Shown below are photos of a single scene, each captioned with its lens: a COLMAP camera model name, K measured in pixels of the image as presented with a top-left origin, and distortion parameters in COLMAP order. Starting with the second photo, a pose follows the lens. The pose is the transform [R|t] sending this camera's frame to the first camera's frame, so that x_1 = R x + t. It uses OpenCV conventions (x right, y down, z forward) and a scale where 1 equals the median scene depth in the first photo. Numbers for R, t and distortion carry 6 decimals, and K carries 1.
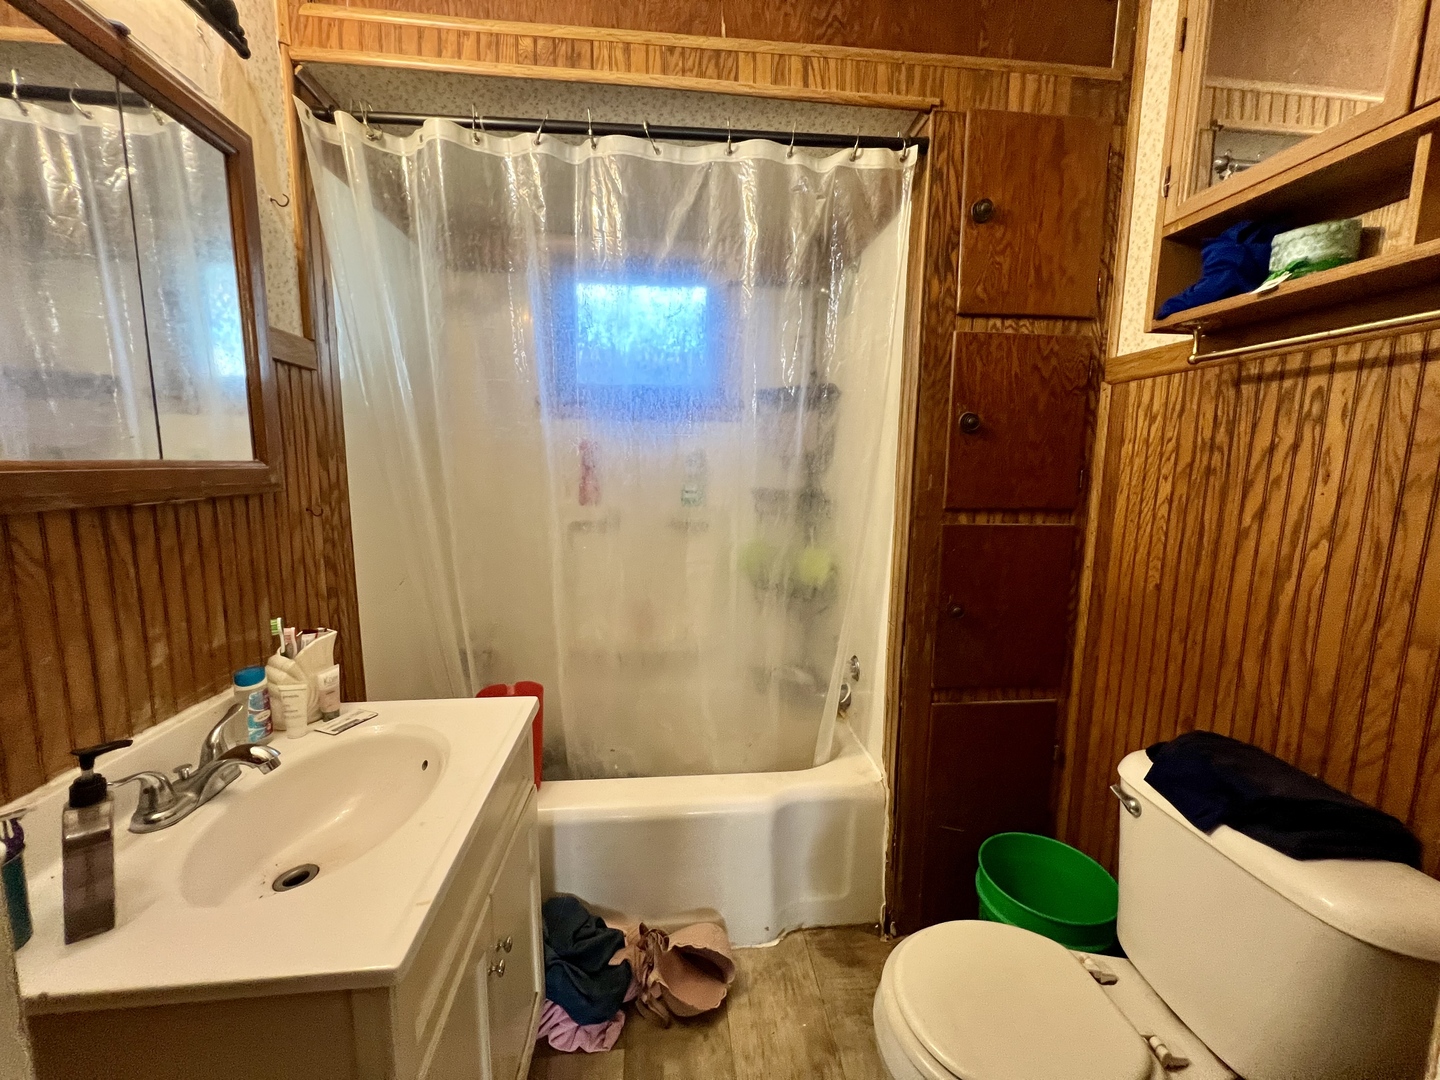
lens RADIAL K [[572.6, 0, 724.0], [0, 572.6, 541.6], [0, 0, 1]] dist [-0.000354, -0.000199]
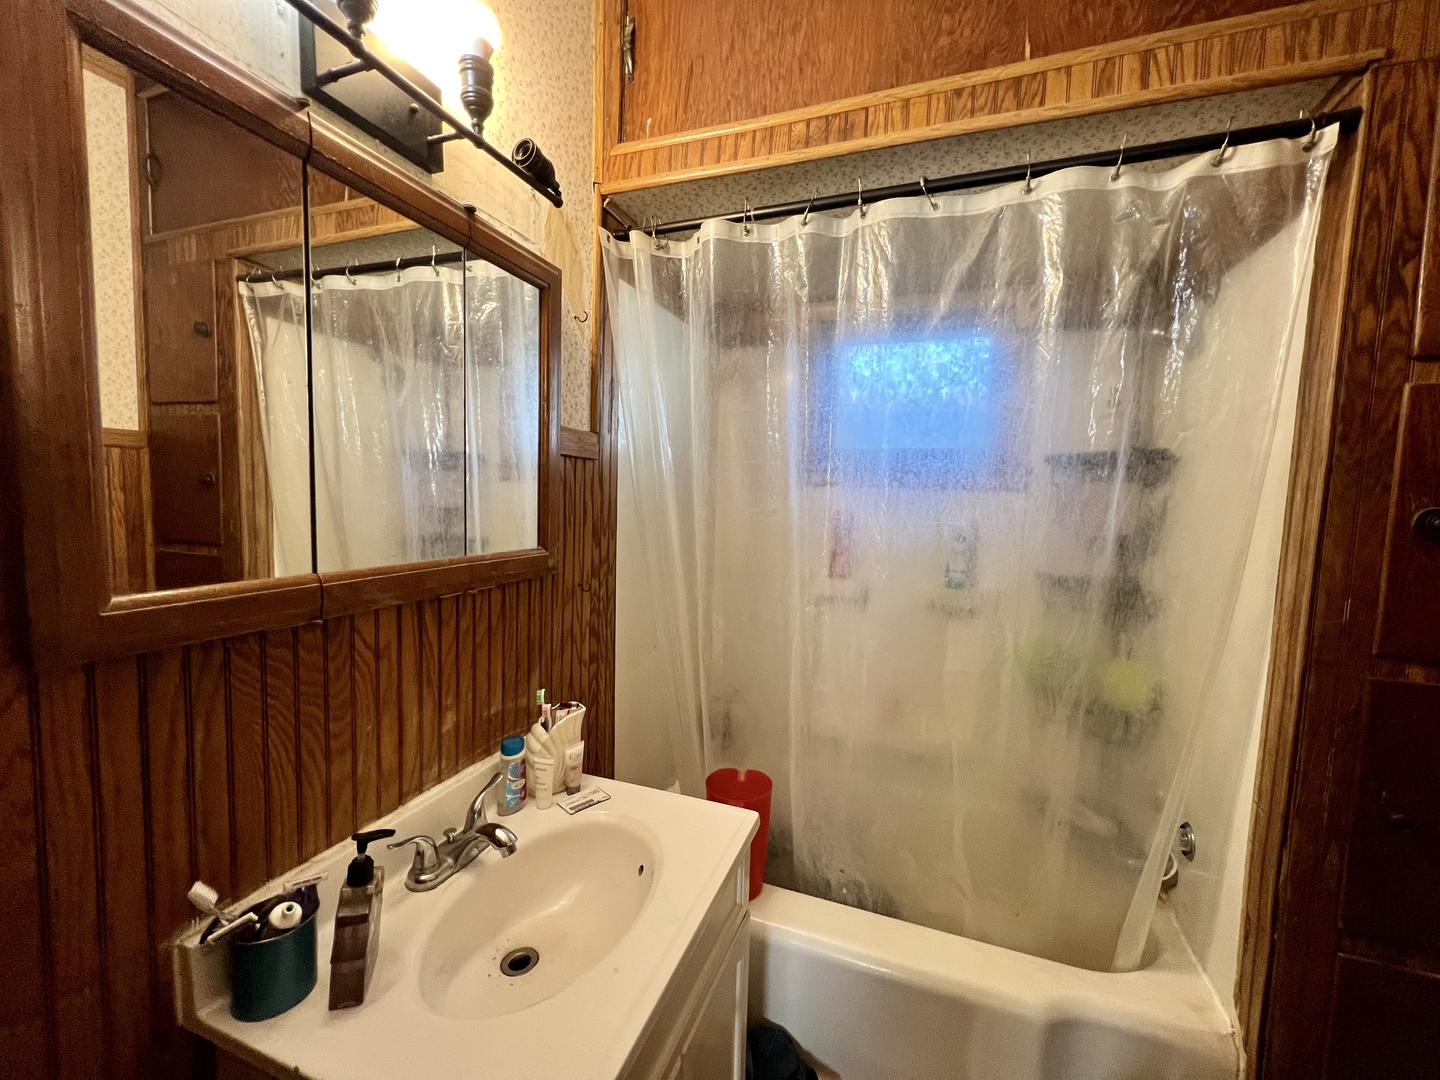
lens RADIAL K [[574.9, 0, 726.7], [0, 574.9, 534.3], [0, 0, 1]] dist [-0.000101, -0.000341]
pose [[0.899411, 0.050935, -0.434125, 0.003878], [-0.080002, 0.995593, -0.048934, -0.112841], [0.429719, 0.078742, 0.899523, 0.109004]]
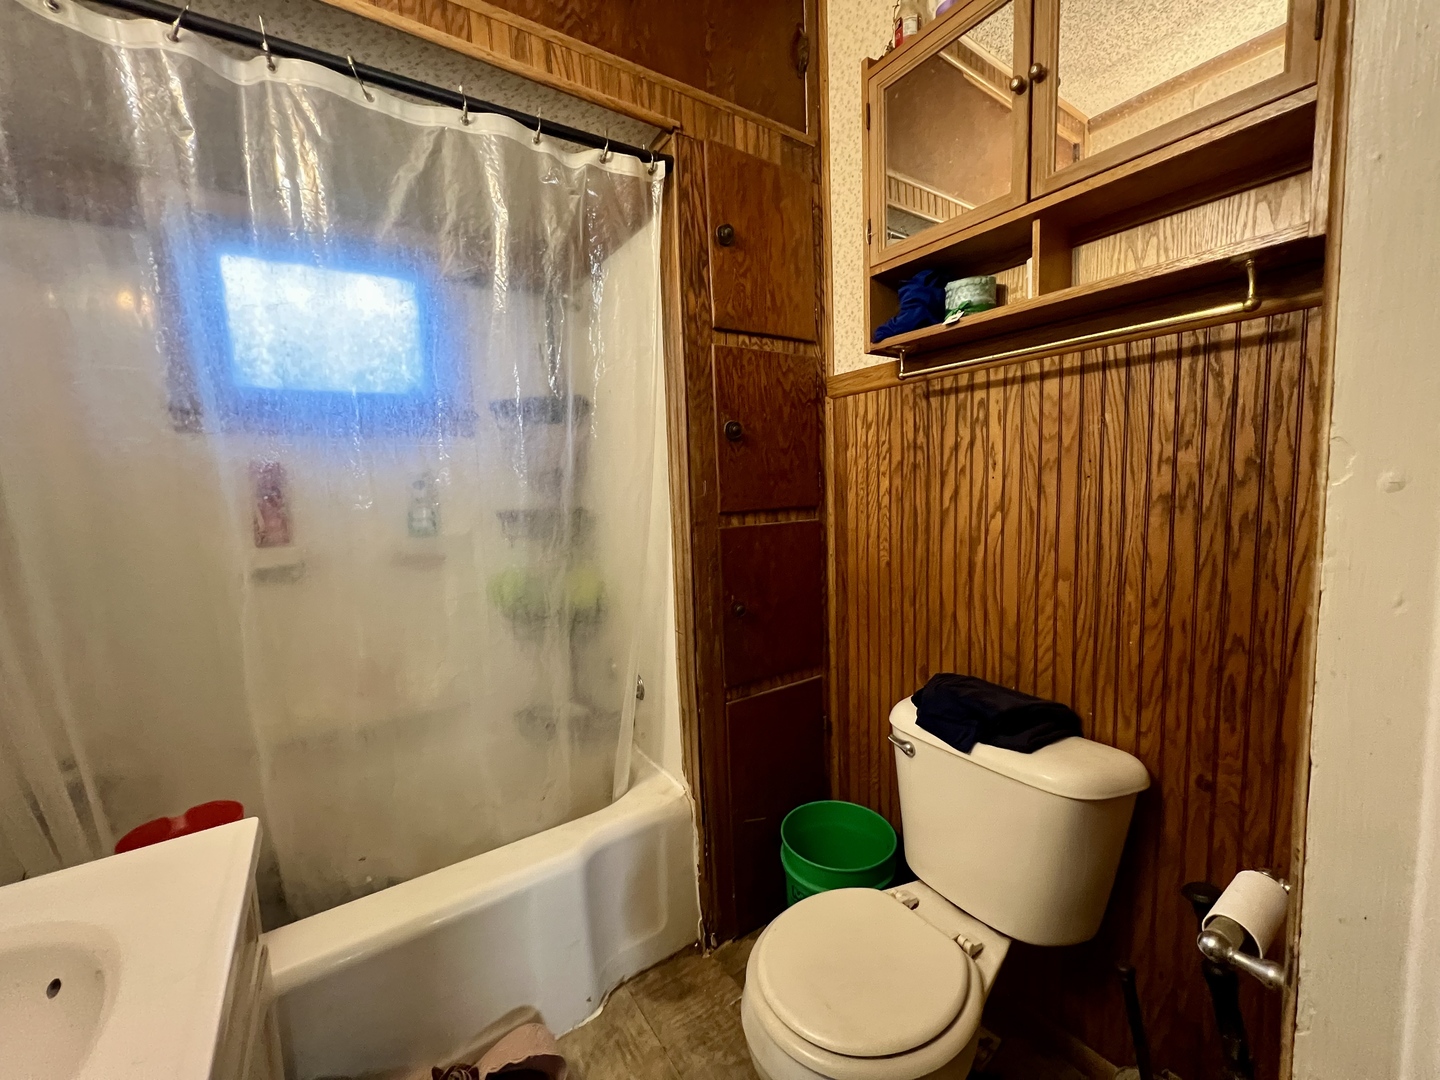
lens RADIAL K [[574.9, 0, 723.9], [0, 574.9, 540.8], [0, 0, 1]] dist [-0.000101, -0.000341]
pose [[0.876125, -0.091852, 0.473252, -0.118227], [0.111811, 0.993629, -0.014144, 0.008894], [-0.468938, 0.065307, 0.880813, 0.089159]]
